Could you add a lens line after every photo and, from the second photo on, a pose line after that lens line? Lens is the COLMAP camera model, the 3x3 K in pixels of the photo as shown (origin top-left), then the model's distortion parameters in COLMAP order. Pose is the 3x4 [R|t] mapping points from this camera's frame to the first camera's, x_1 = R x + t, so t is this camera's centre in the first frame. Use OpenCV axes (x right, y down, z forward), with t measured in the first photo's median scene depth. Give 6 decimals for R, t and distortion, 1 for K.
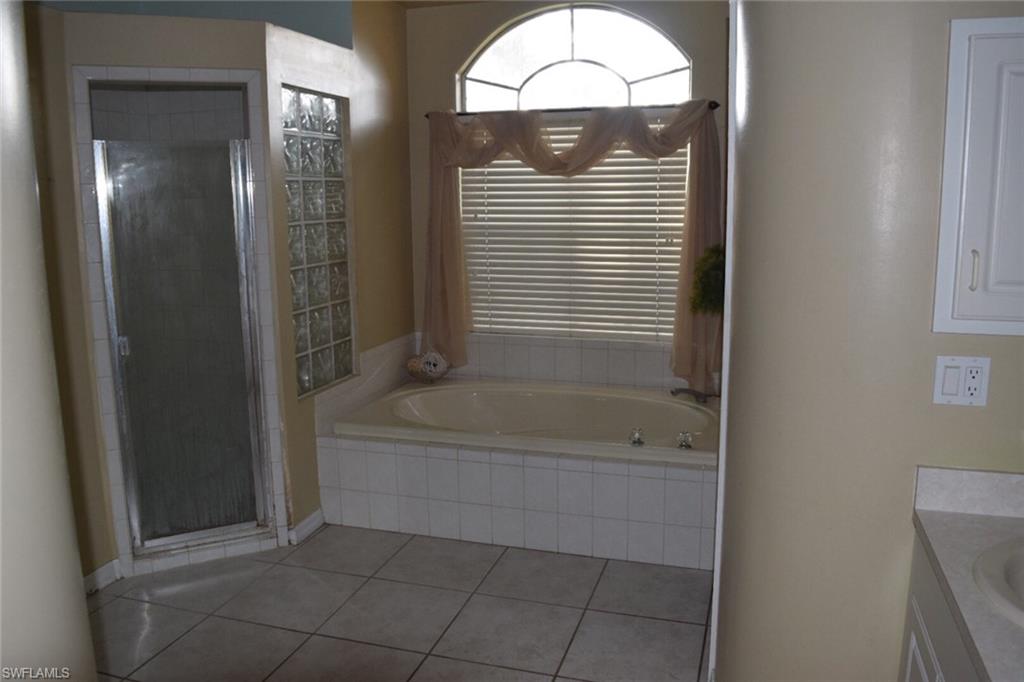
lens RADIAL K [[798.3, 0, 509.8], [0, 798.3, 336.6], [0, 0, 1]] dist [-0.097884, 0.020240]
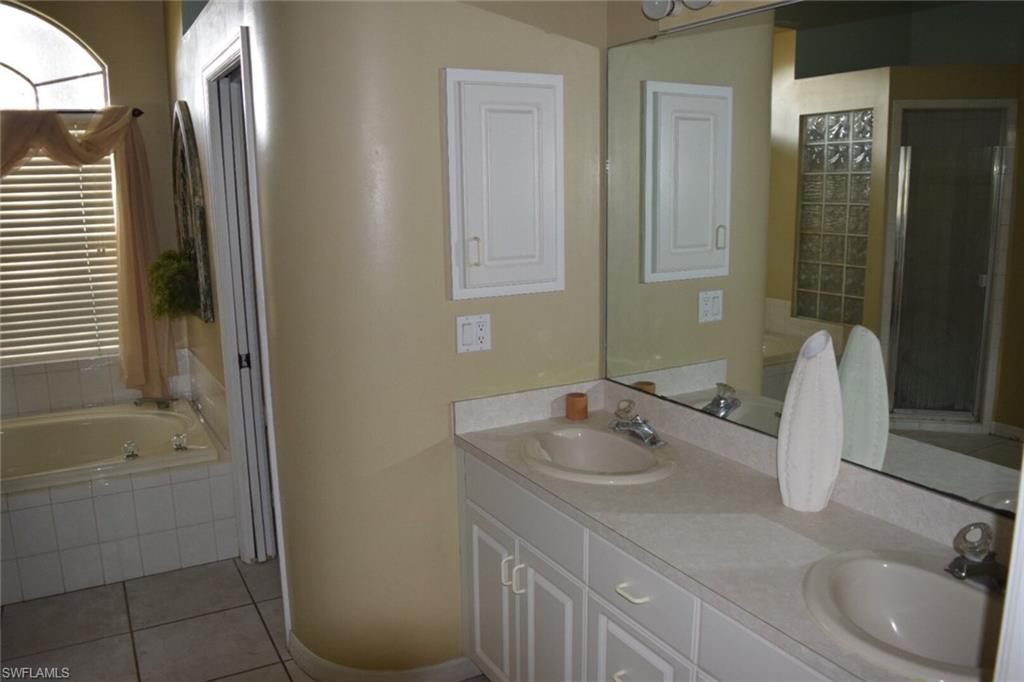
lens RADIAL K [[798.3, 0, 509.8], [0, 798.3, 336.6], [0, 0, 1]] dist [-0.097884, 0.020240]
pose [[0.682763, -0.130367, 0.718915, -0.156979], [0.132711, 0.989713, 0.053436, -0.001646], [-0.718486, 0.058924, 0.693041, -0.008304]]
